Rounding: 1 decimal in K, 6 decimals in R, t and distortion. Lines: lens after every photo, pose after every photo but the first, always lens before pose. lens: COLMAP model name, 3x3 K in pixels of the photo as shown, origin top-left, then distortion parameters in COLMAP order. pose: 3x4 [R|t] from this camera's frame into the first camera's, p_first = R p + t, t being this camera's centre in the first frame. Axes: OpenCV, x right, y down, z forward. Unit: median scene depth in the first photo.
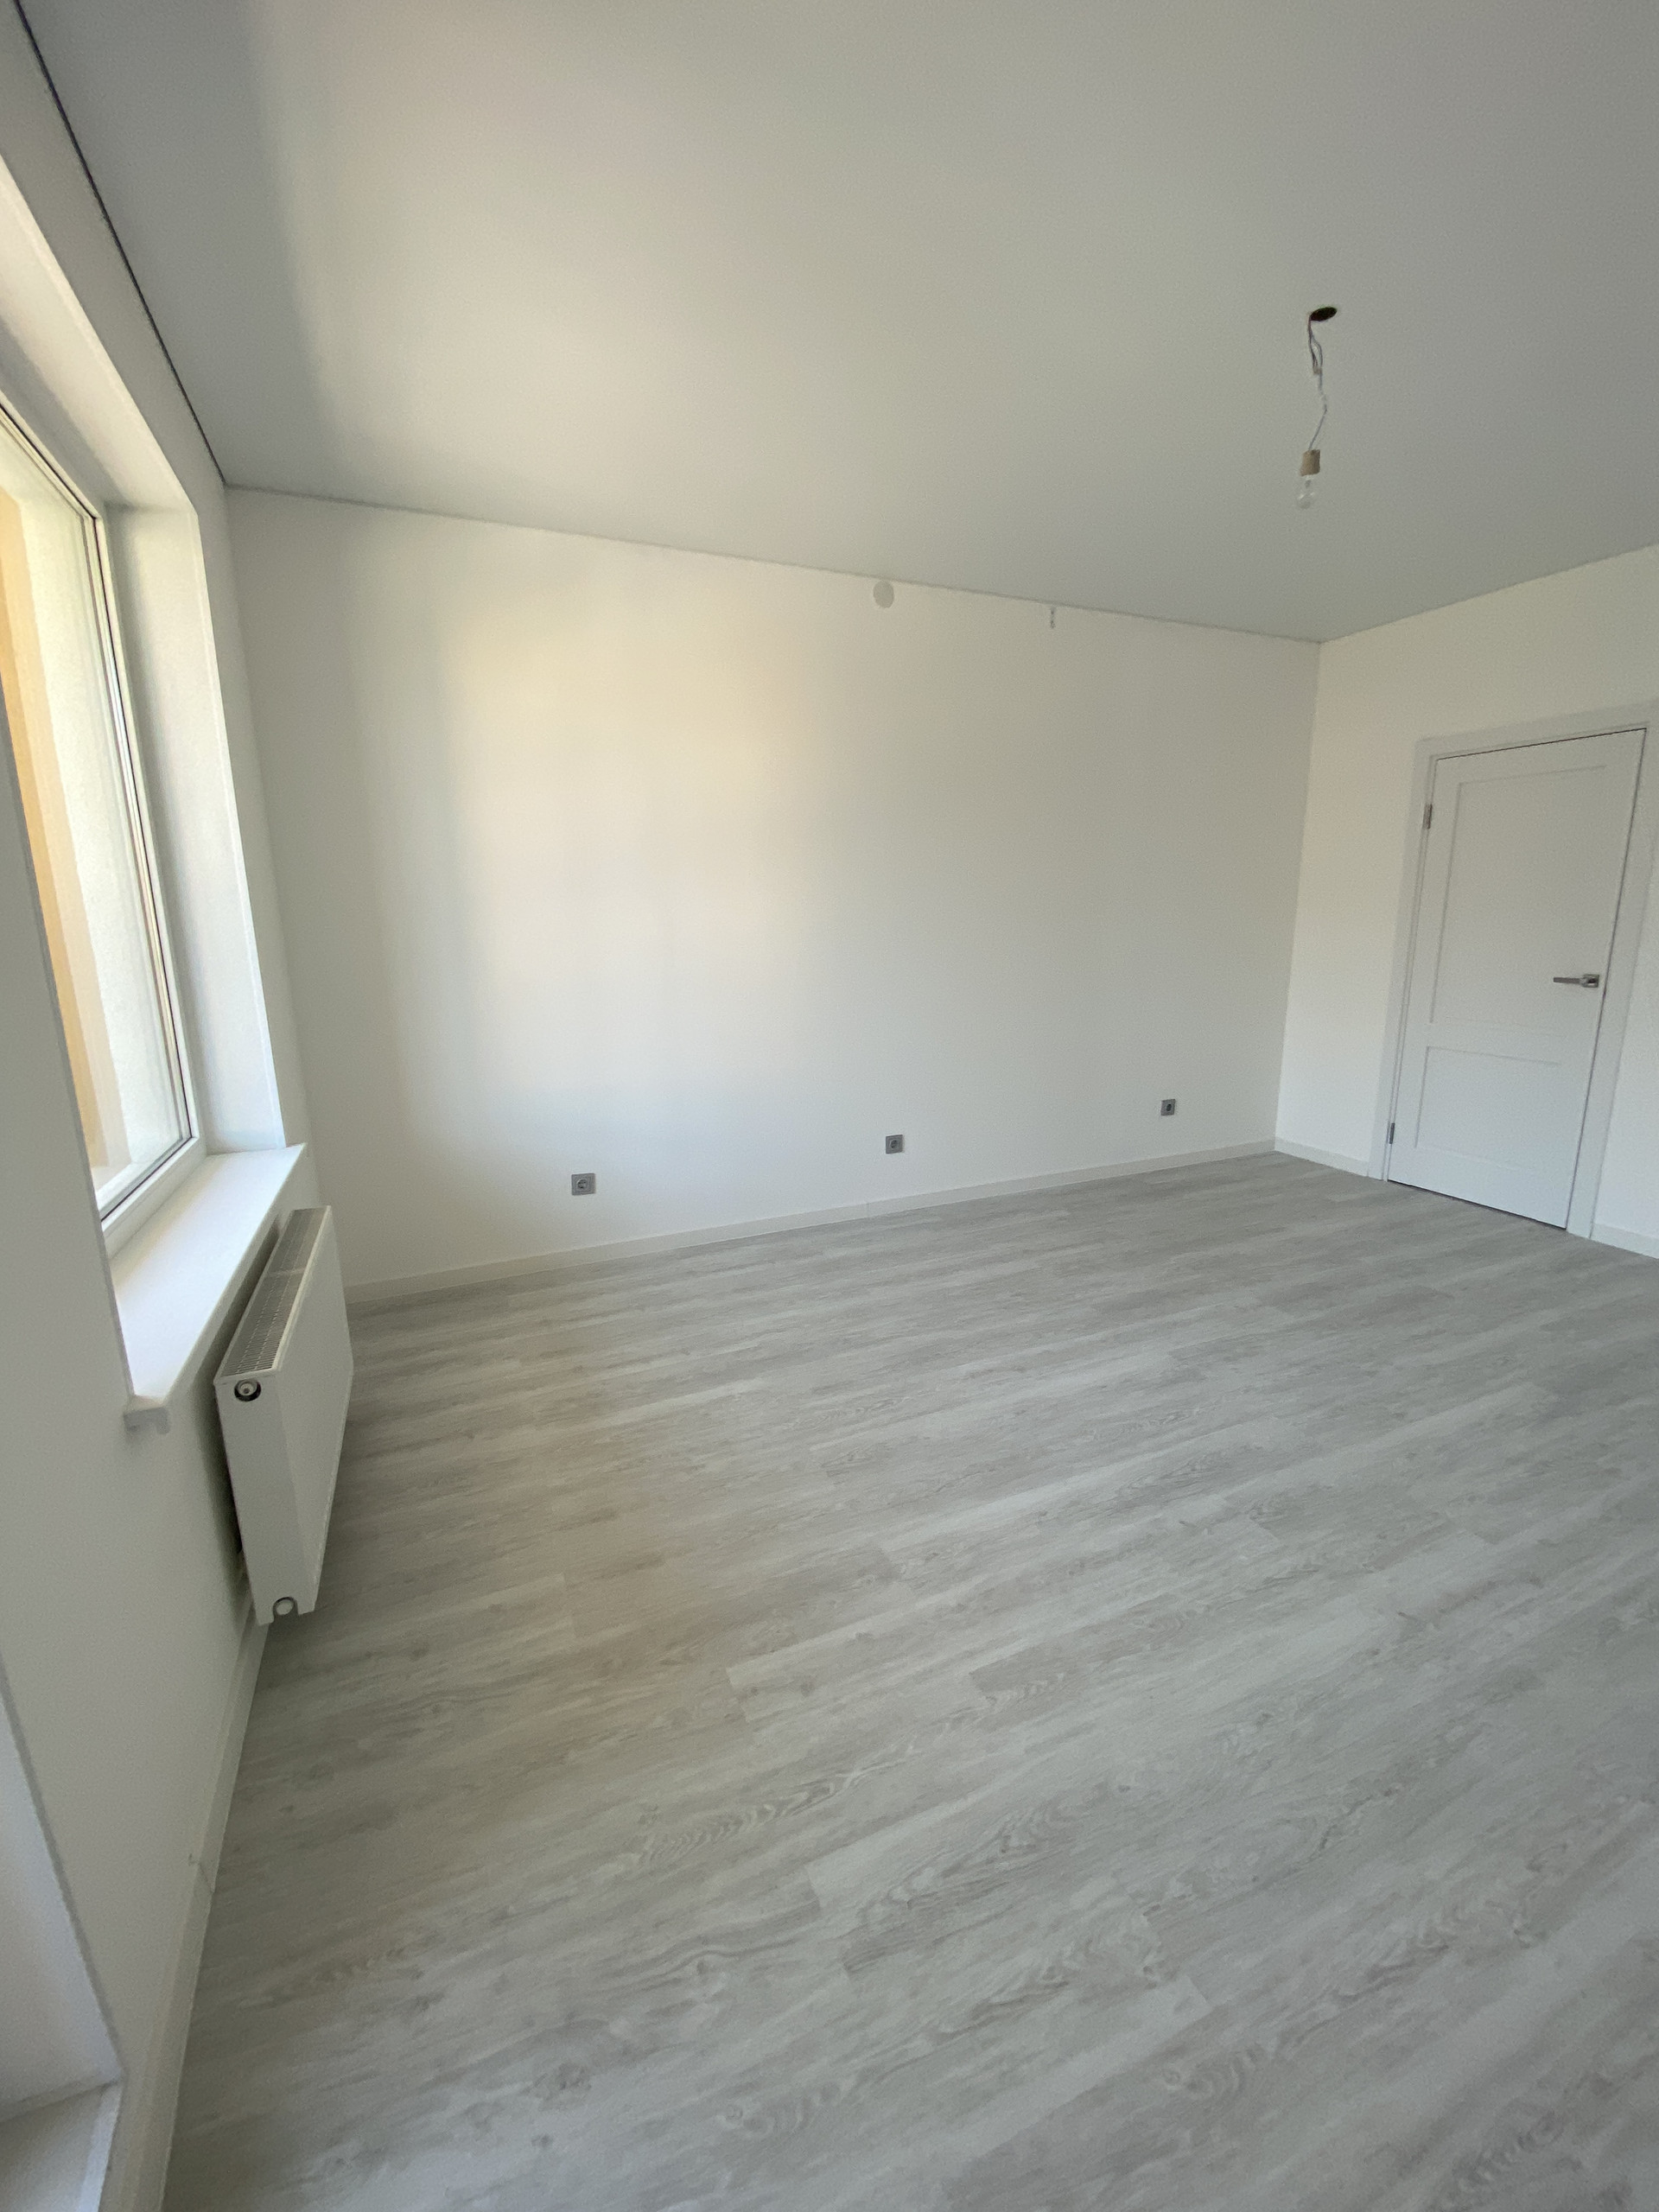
lens RADIAL K [[900.7, 0, 834.8], [0, 900.7, 1105.1], [0, 0, 1]] dist [0.031858, -0.025138]
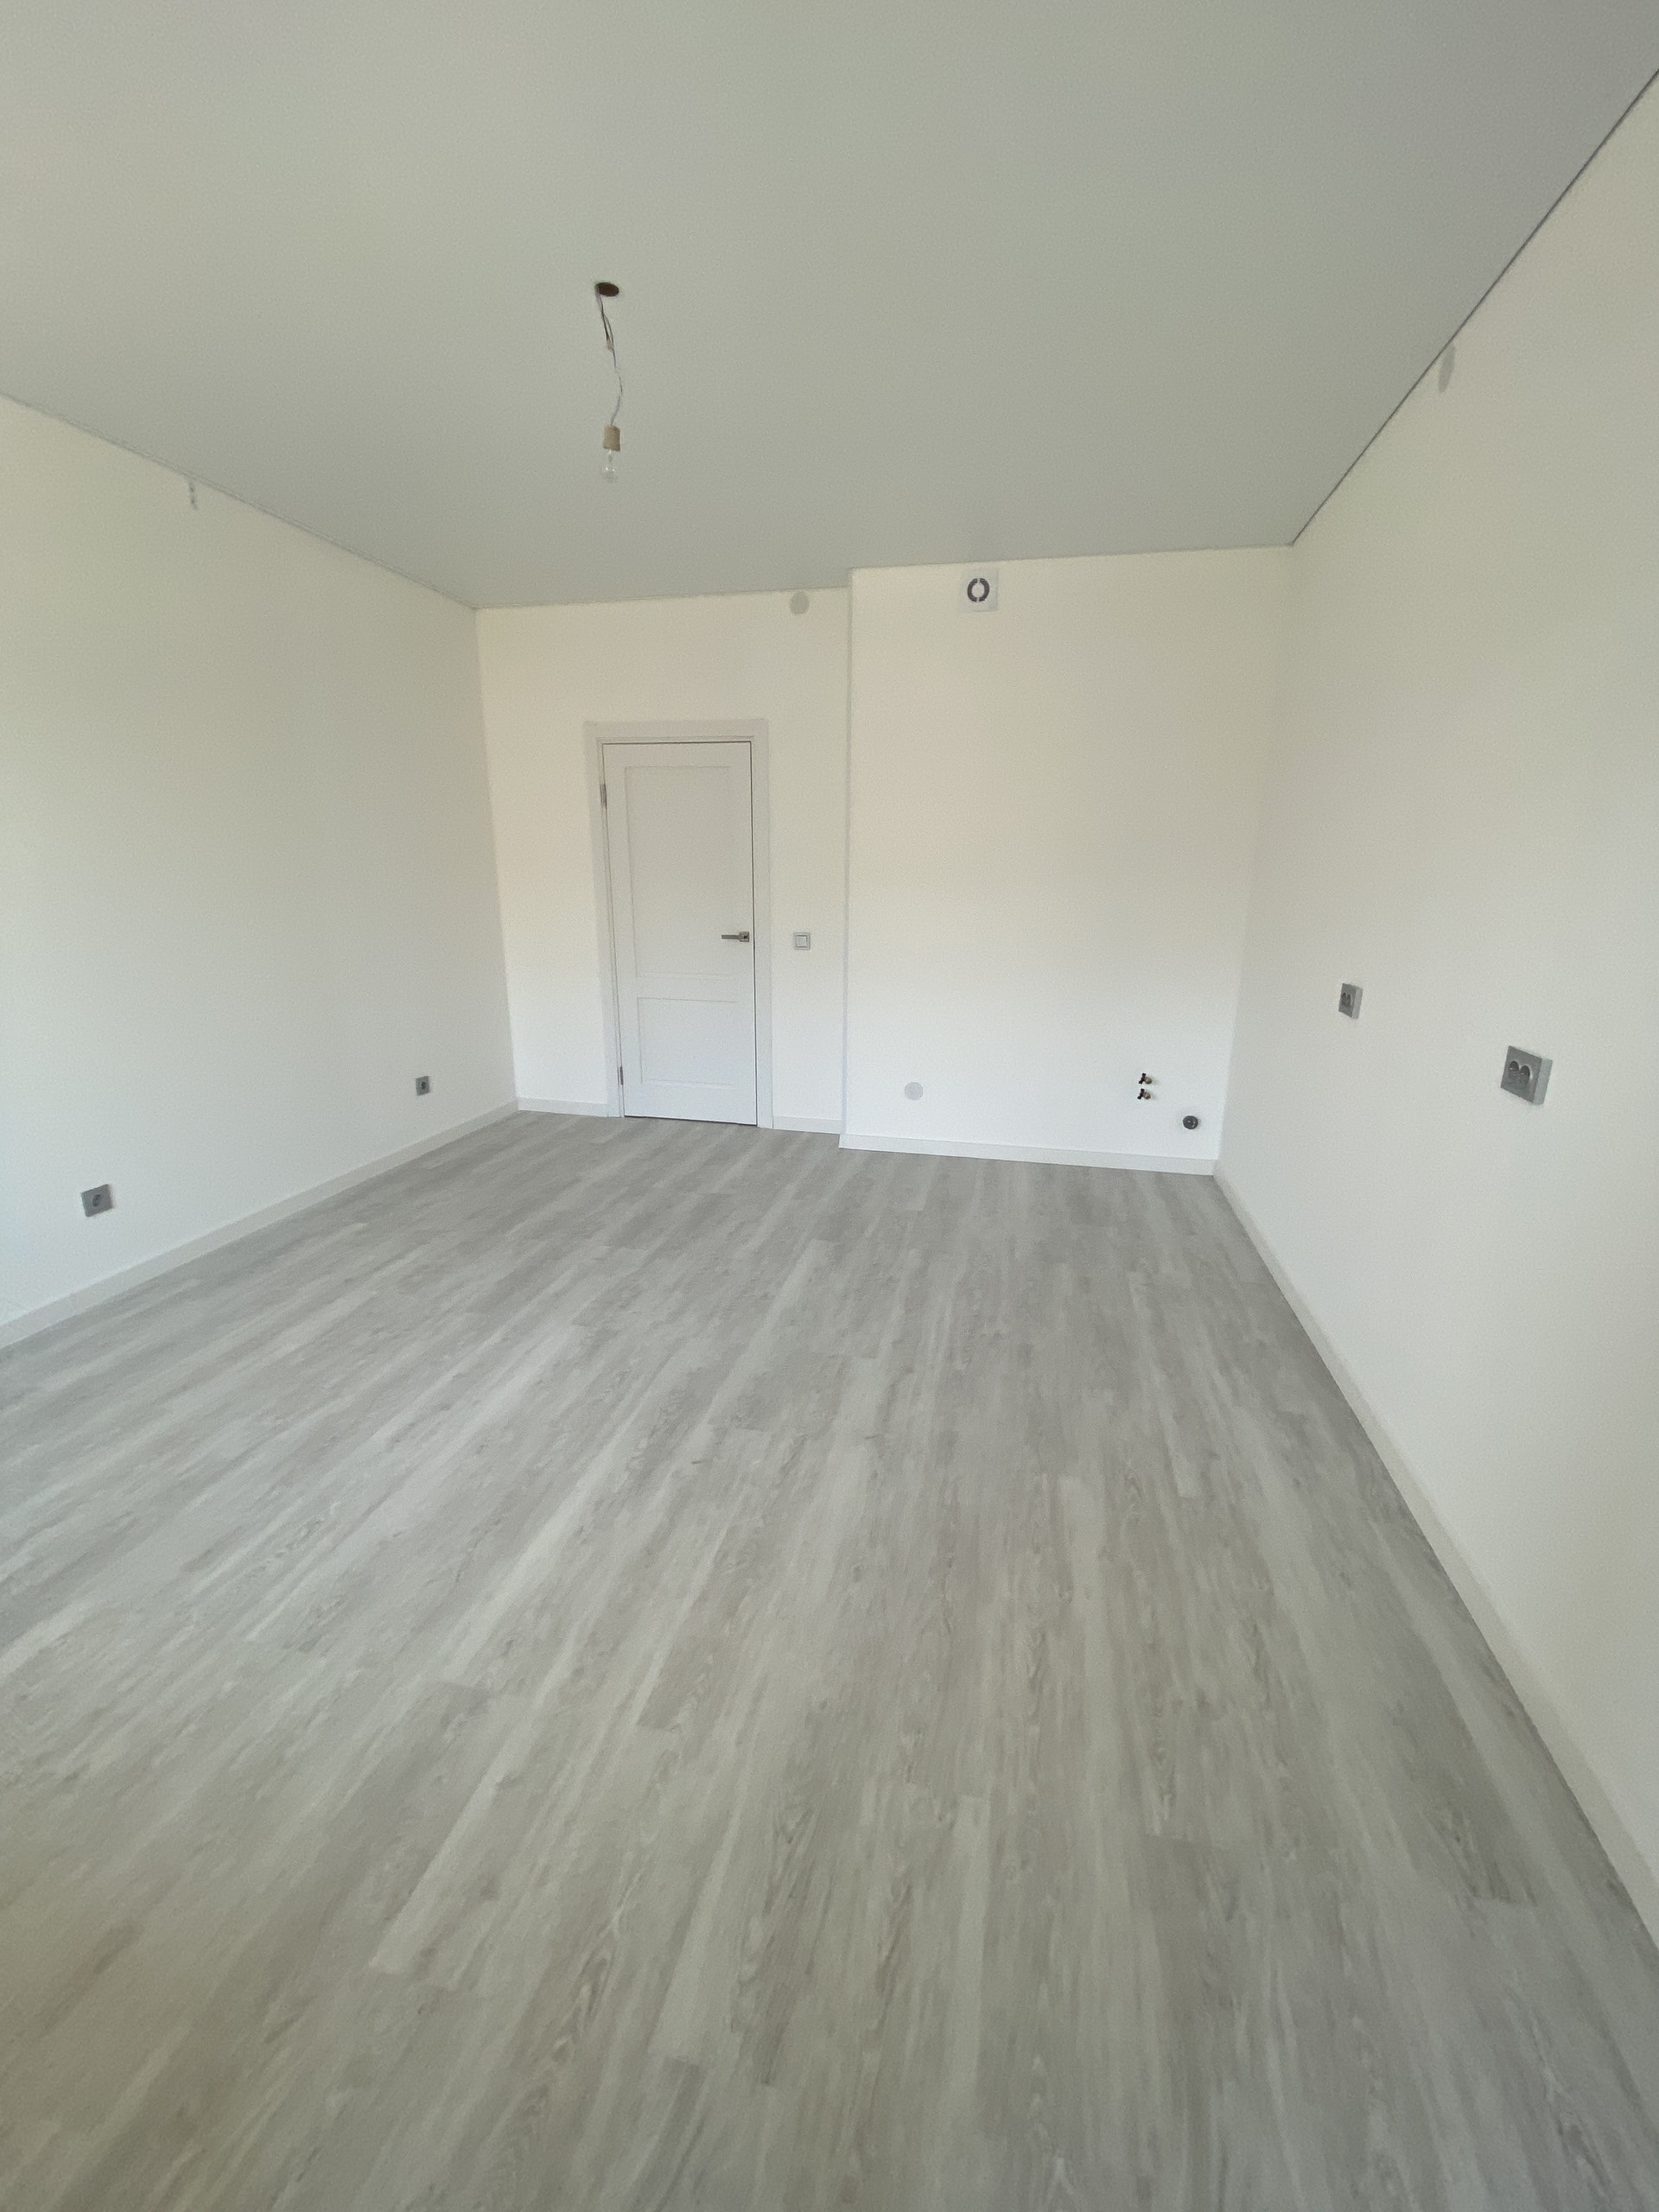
lens RADIAL K [[900.7, 0, 834.8], [0, 900.7, 1105.1], [0, 0, 1]] dist [0.031858, -0.025138]
pose [[0.595616, -0.189459, 0.780606, -0.216741], [0.160341, 0.980272, 0.115576, -0.035188], [-0.787103, 0.056324, 0.614244, 0.168697]]
